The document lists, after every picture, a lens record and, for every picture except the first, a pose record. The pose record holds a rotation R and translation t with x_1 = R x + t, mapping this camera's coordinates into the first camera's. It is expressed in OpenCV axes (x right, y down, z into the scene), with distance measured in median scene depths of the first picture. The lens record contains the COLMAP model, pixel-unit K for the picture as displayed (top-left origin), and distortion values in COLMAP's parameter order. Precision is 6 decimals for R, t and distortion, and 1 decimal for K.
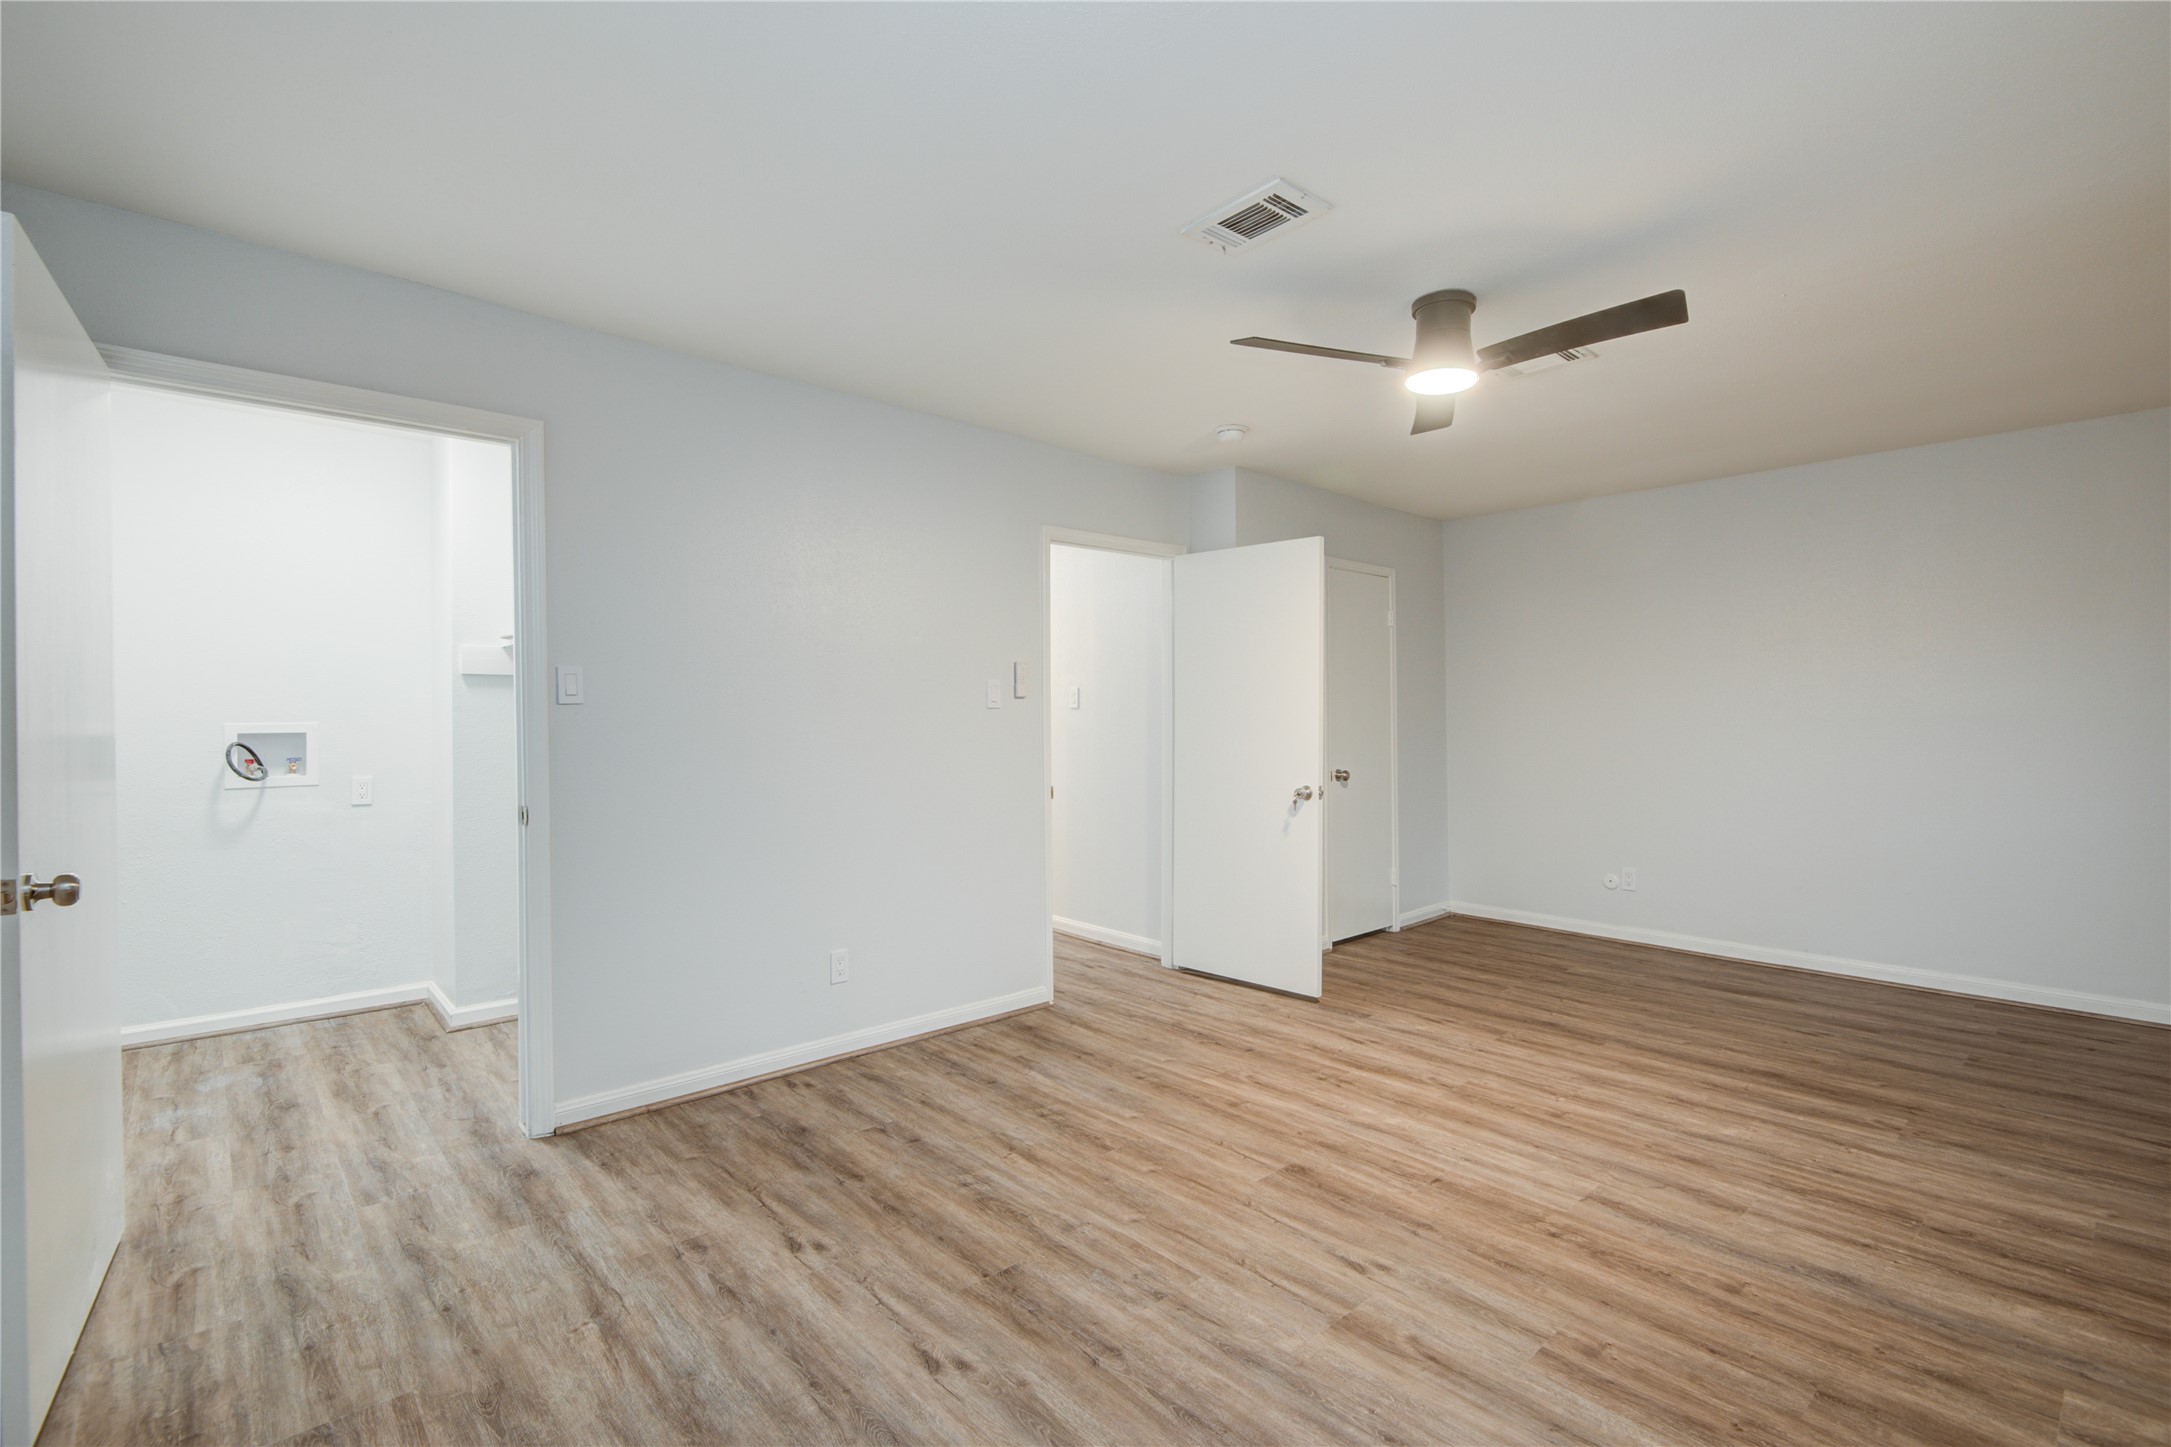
lens RADIAL K [[977.7, 0, 1085.5], [0, 977.7, 723.5], [0, 0, 1]] dist [-0.002131, -0.001113]
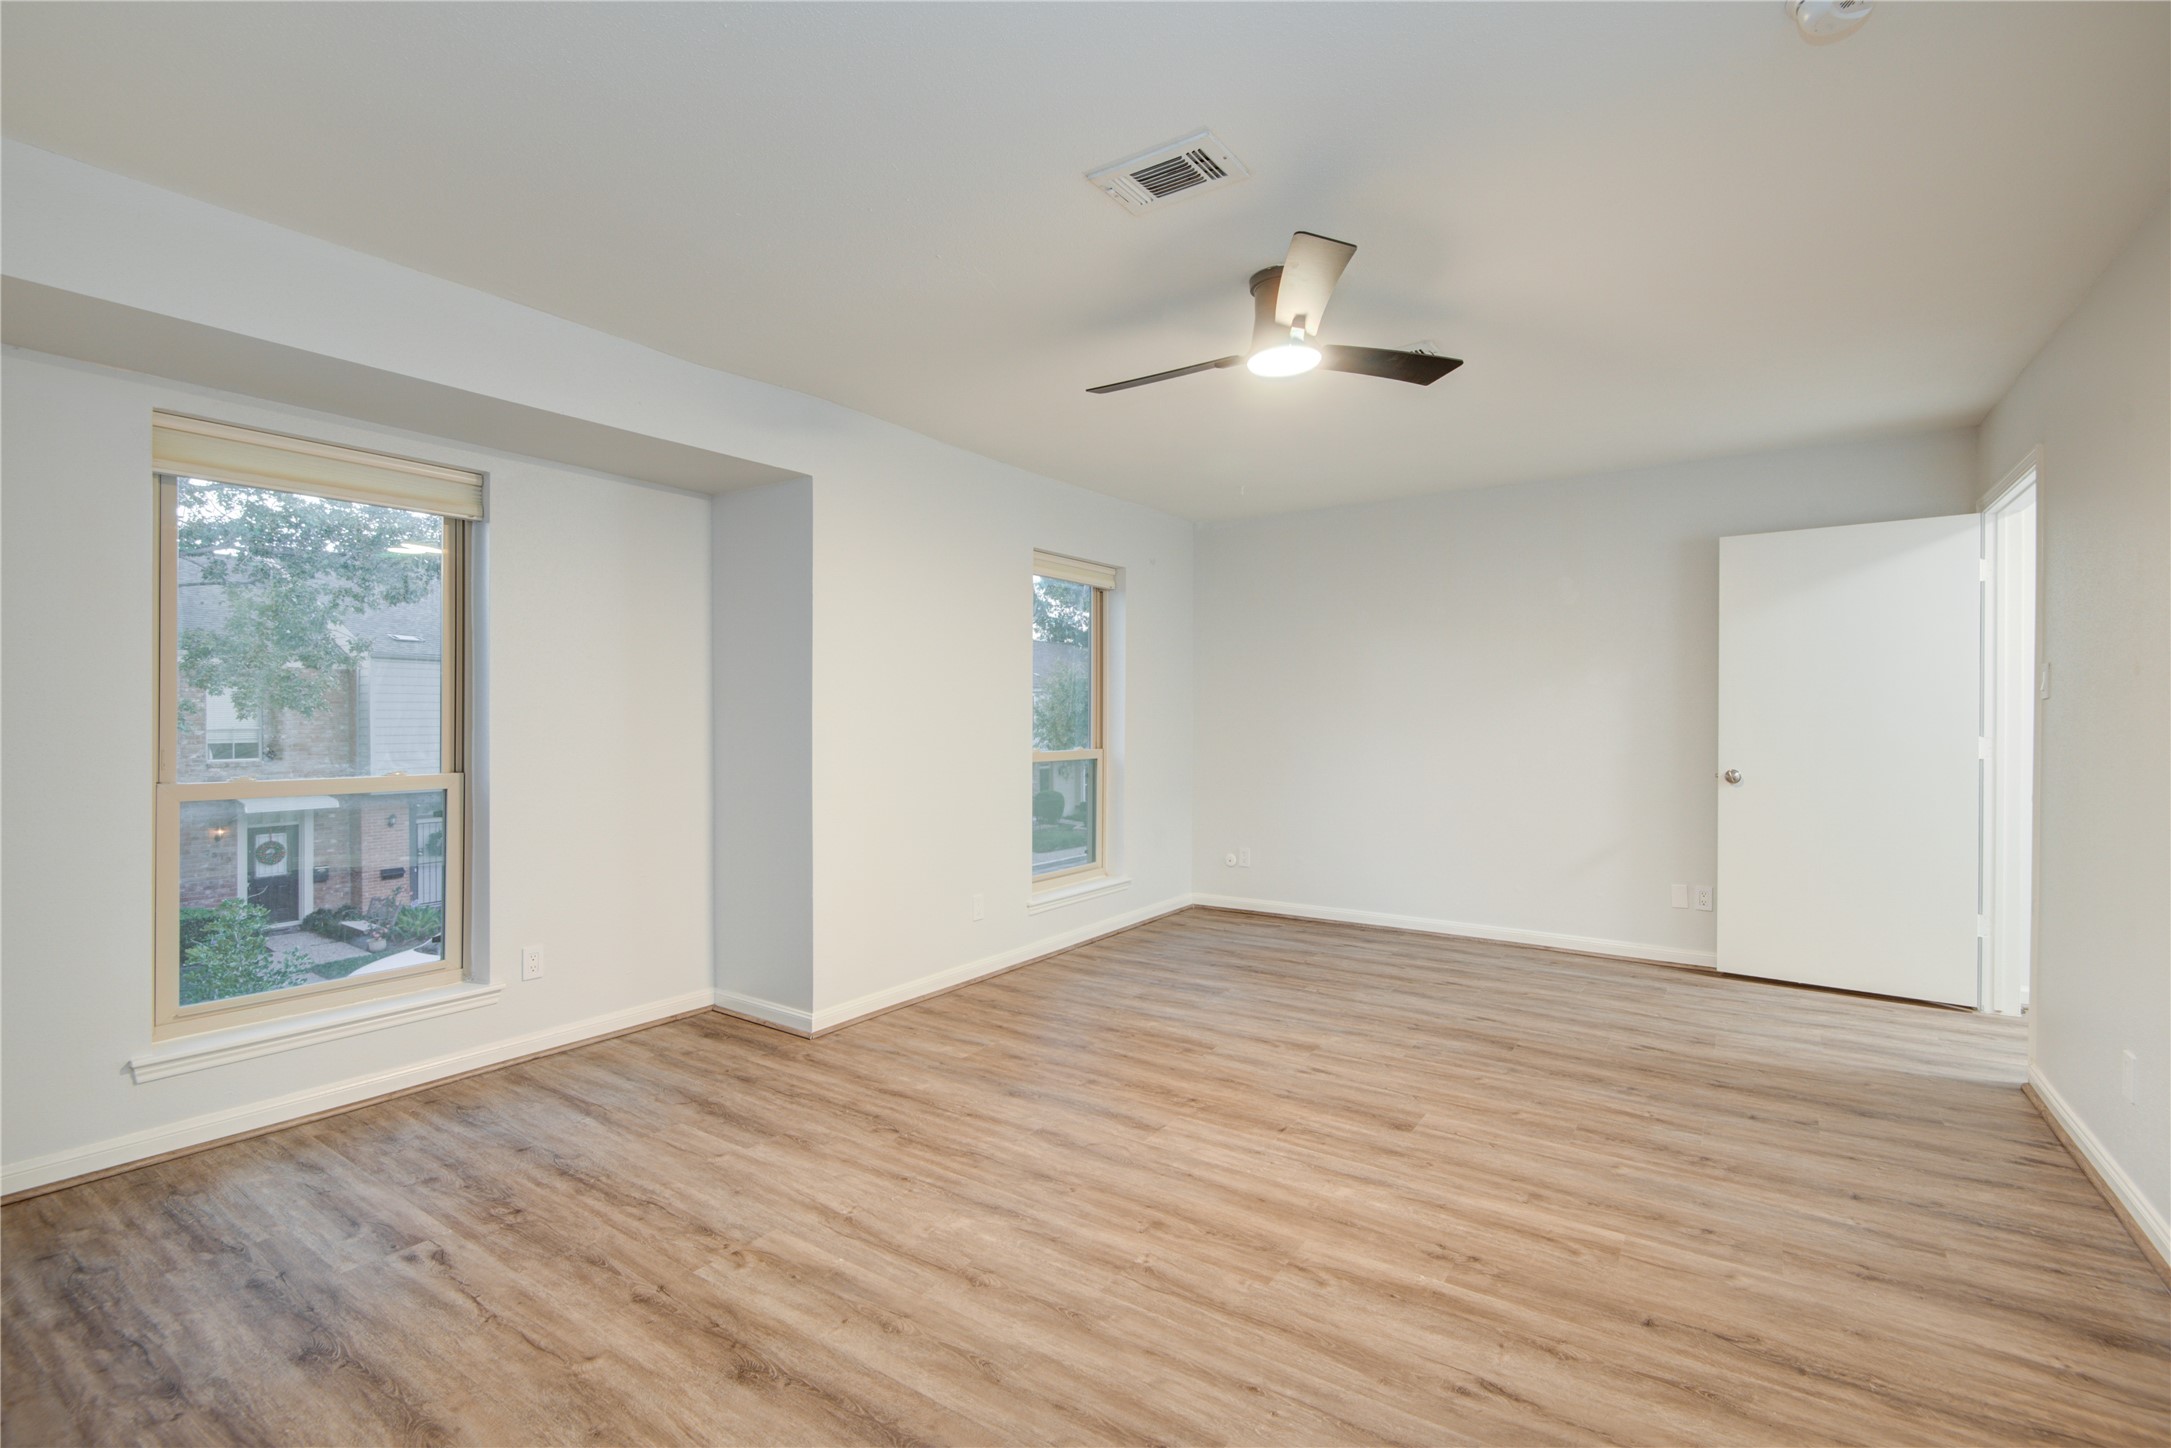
lens RADIAL K [[977.7, 0, 1085.5], [0, 977.7, 724.0], [0, 0, 1]] dist [-0.002131, -0.001113]
pose [[-0.972459, 0.004333, -0.233034, 0.797921], [0.000780, 0.999882, 0.015336, -0.011092], [0.233073, 0.014732, -0.972348, 1.934186]]
